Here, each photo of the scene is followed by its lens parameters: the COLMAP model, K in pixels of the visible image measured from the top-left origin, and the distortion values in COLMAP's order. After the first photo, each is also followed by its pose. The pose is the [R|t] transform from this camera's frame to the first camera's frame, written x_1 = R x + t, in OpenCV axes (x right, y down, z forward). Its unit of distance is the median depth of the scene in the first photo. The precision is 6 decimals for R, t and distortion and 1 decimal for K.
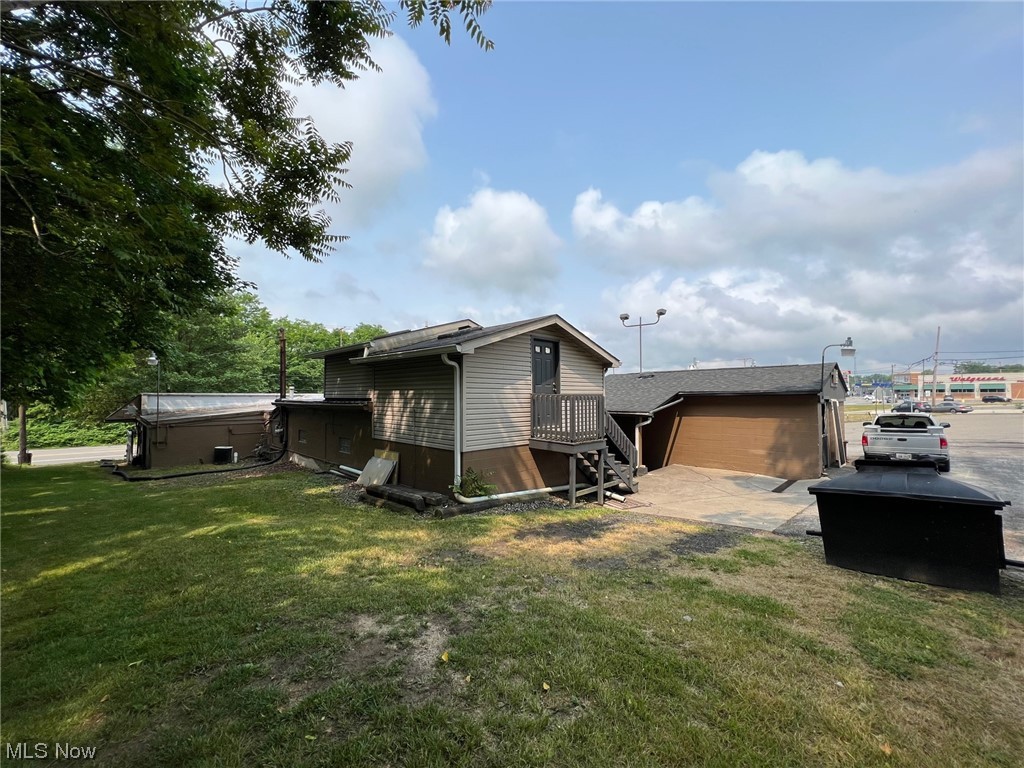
lens RADIAL K [[409.3, 0, 512.0], [0, 409.3, 384.0], [0, 0, 1]] dist [-0.000953, -0.000135]
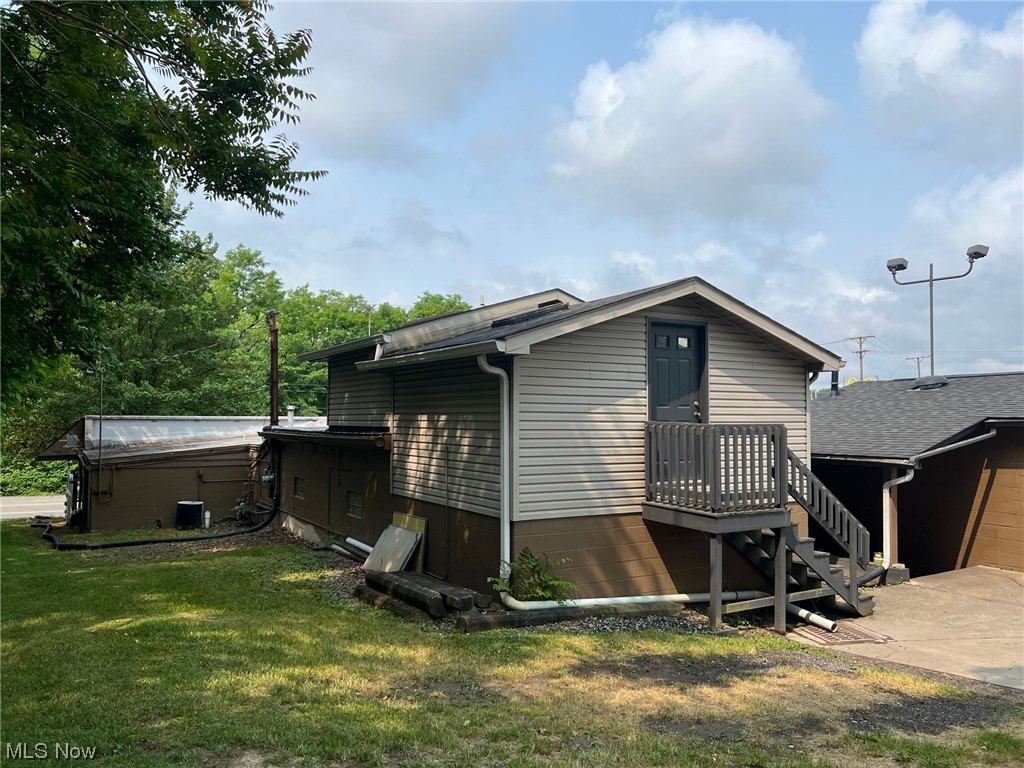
lens RADIAL K [[764.9, 0, 515.7], [0, 764.9, 391.9], [0, 0, 1]] dist [0.066347, -0.078447]
pose [[0.969174, -0.004316, -0.246340, 0.140375], [0.002566, 0.999969, -0.007422, -0.010400], [0.246364, 0.006561, 0.969155, -0.057719]]
